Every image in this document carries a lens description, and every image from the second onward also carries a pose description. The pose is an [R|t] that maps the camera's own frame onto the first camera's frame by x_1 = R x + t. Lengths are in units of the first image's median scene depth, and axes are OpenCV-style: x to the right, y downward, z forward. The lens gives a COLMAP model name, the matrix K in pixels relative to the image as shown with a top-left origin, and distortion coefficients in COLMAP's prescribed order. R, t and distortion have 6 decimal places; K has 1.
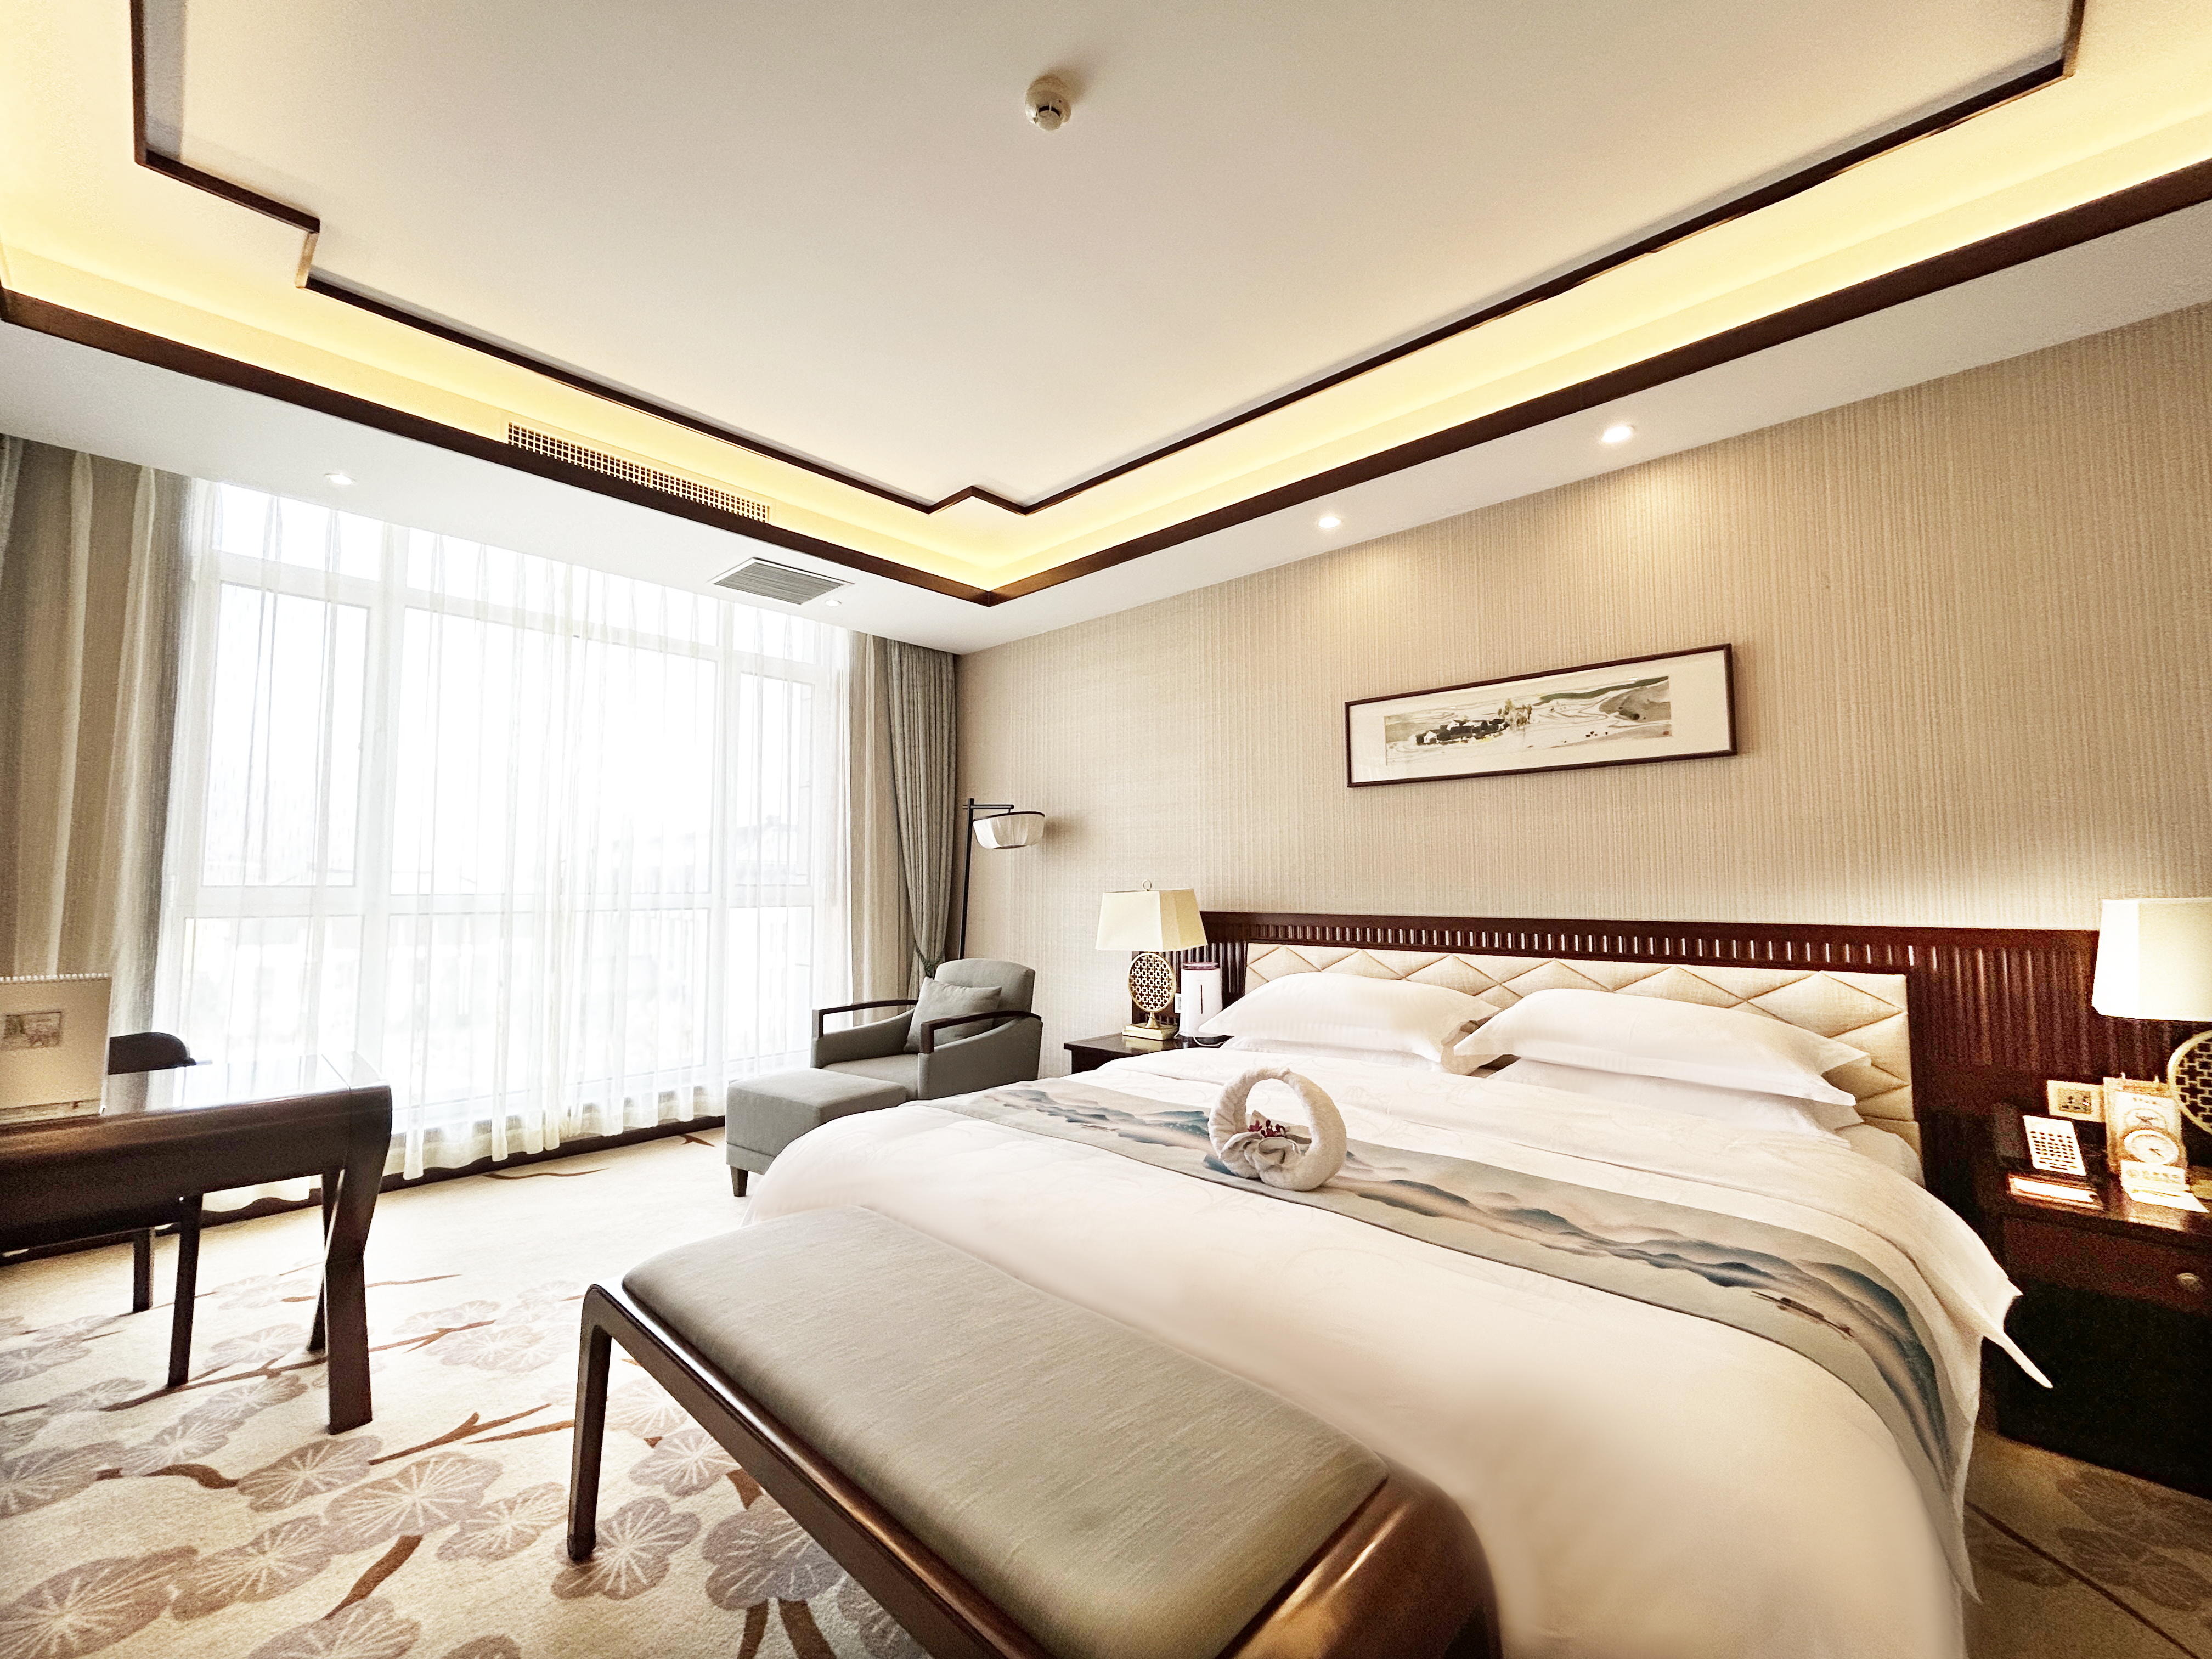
lens RADIAL K [[898.3, 0, 1106.0], [0, 898.3, 829.5], [0, 0, 1]] dist [0.002694, -0.000134]
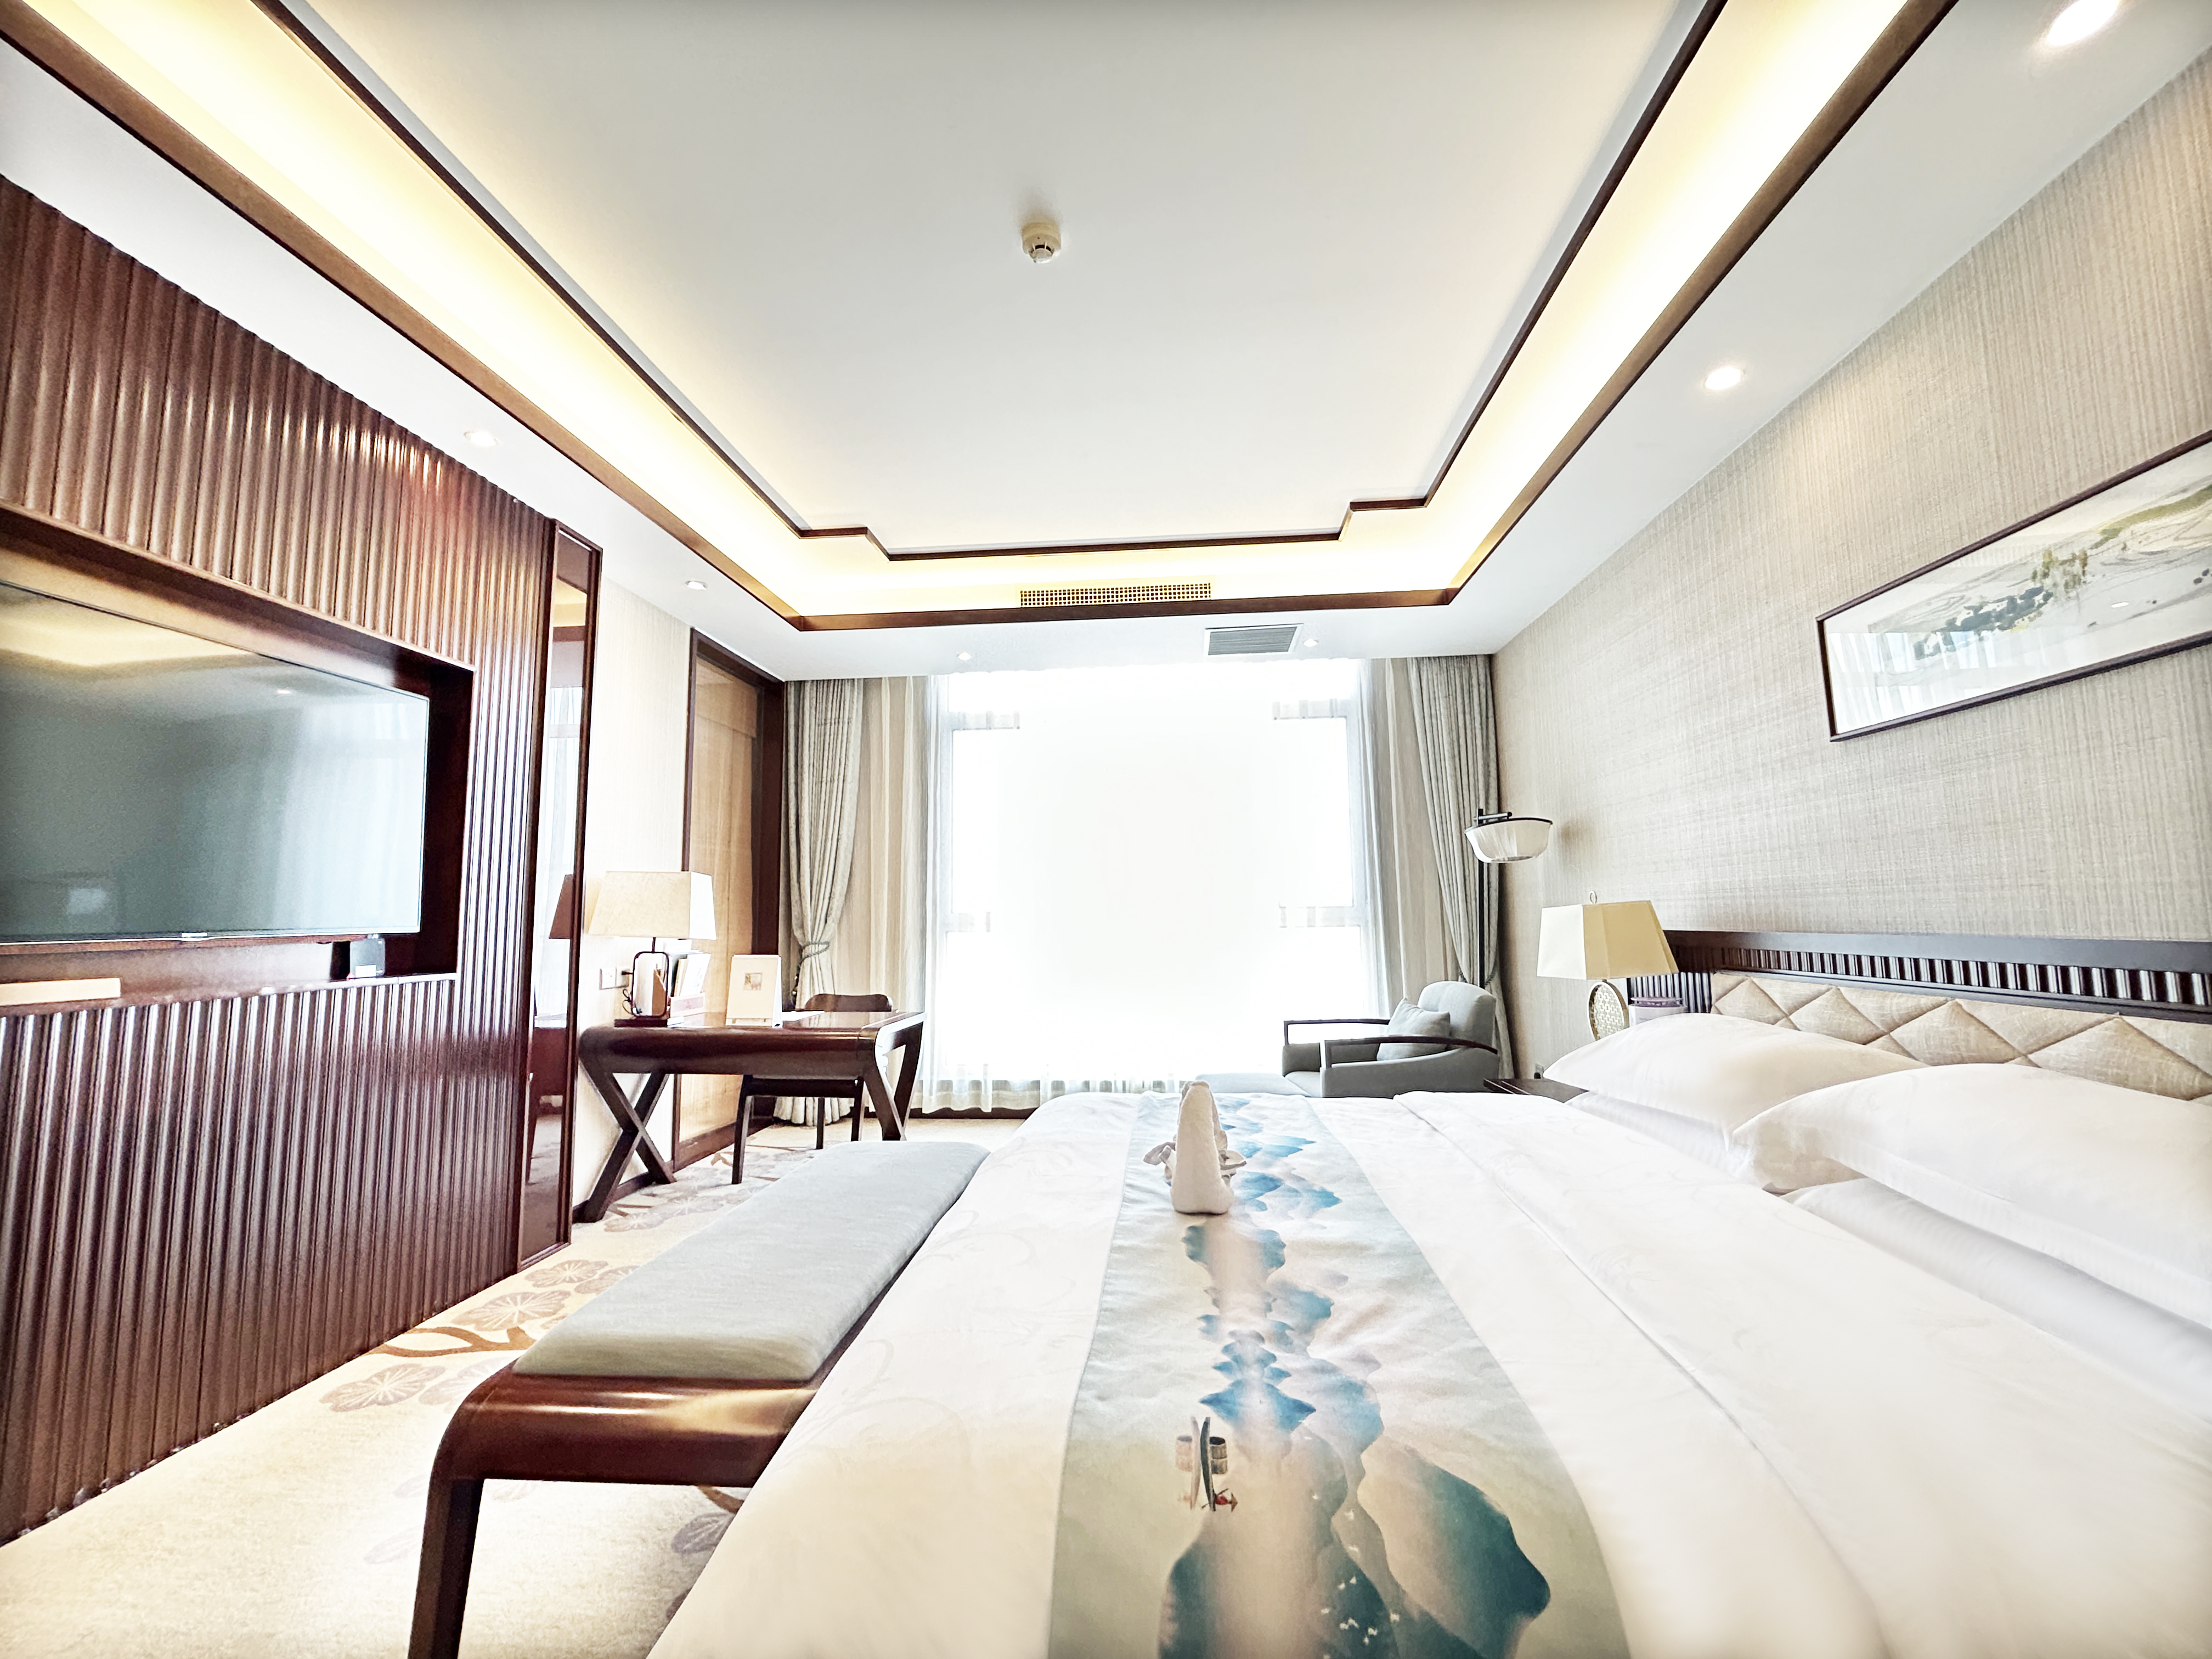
lens RADIAL K [[898.3, 0, 1106.0], [0, 898.3, 829.5], [0, 0, 1]] dist [0.002694, -0.000134]
pose [[0.627654, -0.087039, -0.773612, 0.442362], [0.064764, 0.996123, -0.059529, 0.022477], [0.775794, -0.012738, 0.630858, 0.161408]]
